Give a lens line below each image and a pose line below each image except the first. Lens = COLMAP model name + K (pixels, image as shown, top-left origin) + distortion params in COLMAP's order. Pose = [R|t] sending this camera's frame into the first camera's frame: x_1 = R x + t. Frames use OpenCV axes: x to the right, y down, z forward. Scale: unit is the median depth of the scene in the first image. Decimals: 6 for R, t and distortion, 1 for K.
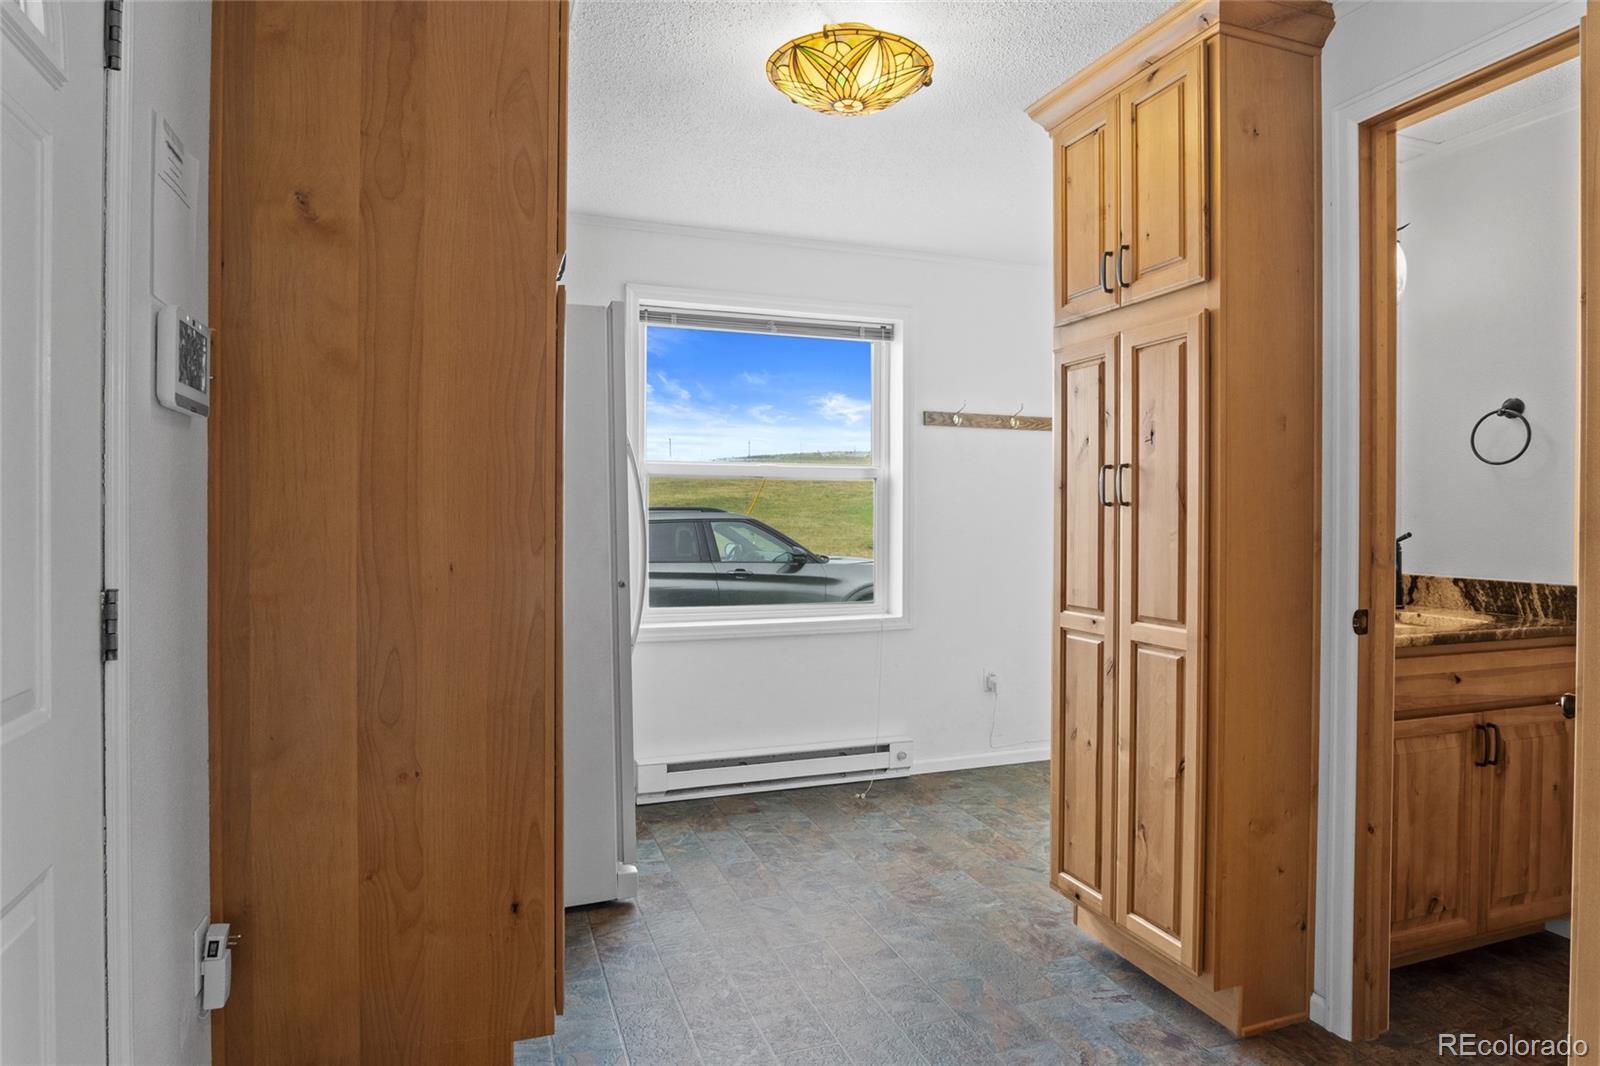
lens RADIAL K [[868.4, 0, 826.5], [0, 868.4, 517.7], [0, 0, 1]] dist [-0.033964, 0.009542]
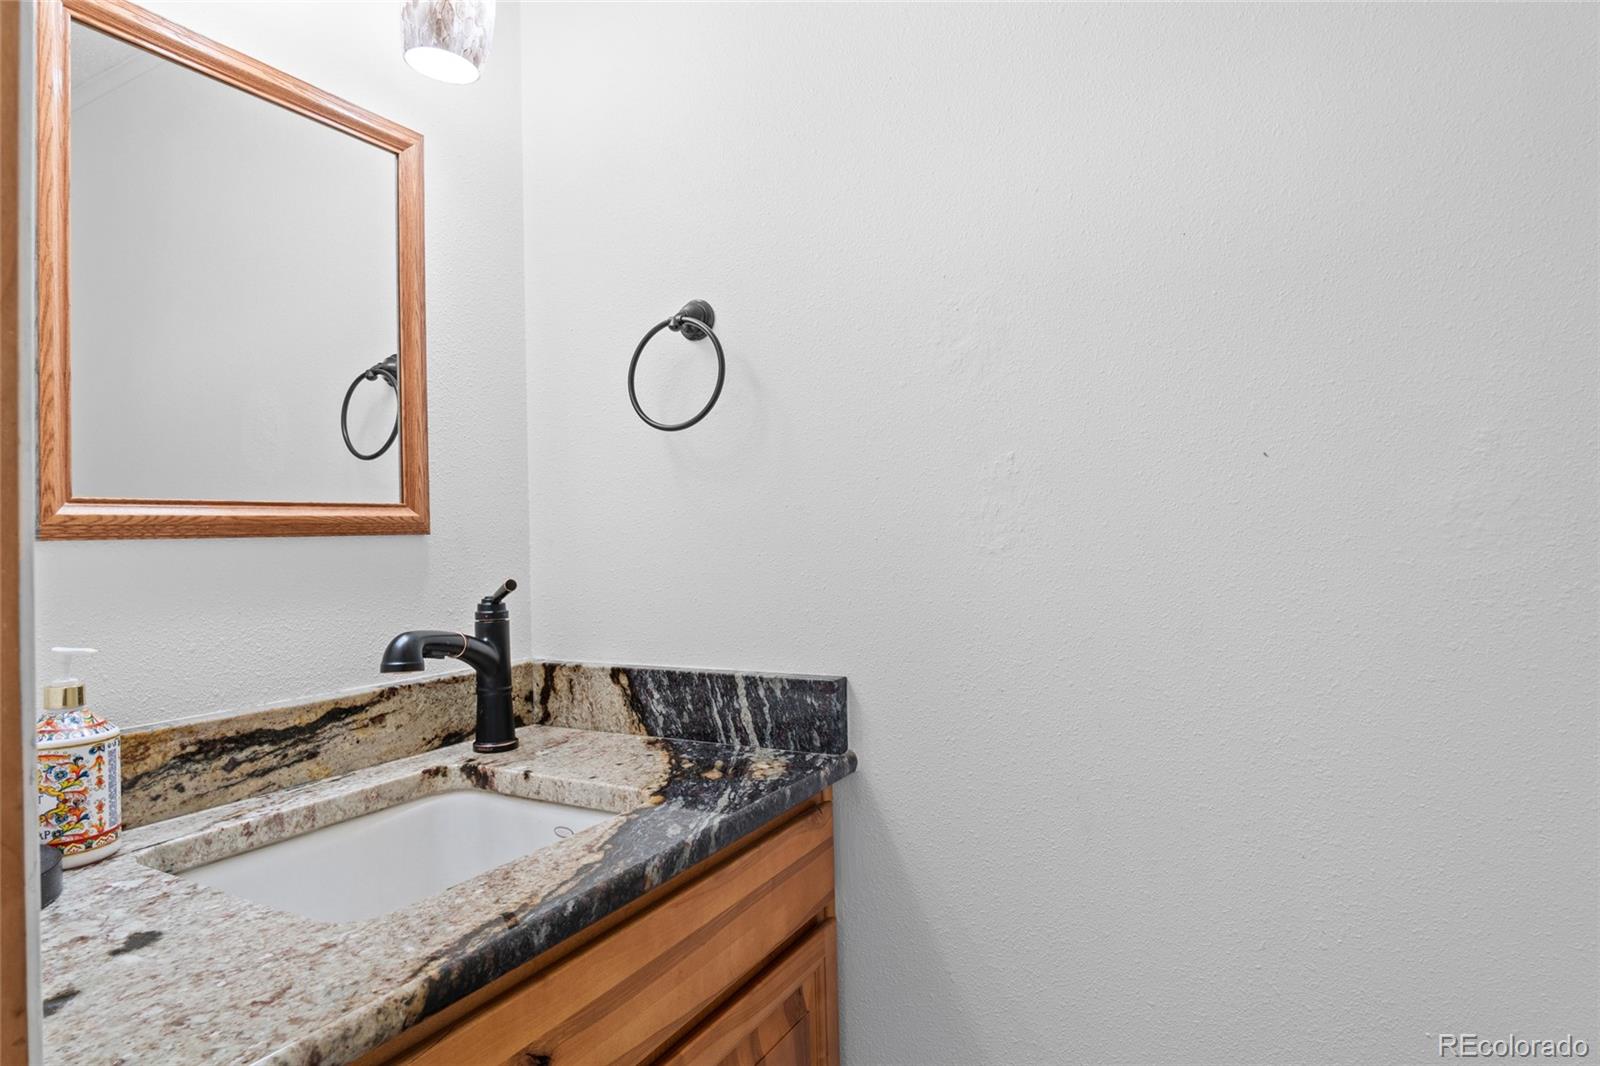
lens RADIAL K [[868.4, 0, 804.0], [0, 868.4, 533.7], [0, 0, 1]] dist [-0.033964, 0.009542]
pose [[0.736522, -0.018110, 0.676171, 0.513037], [0.032997, 0.999413, -0.009175, 0.002557], [-0.675608, 0.029069, 0.736687, 0.595672]]
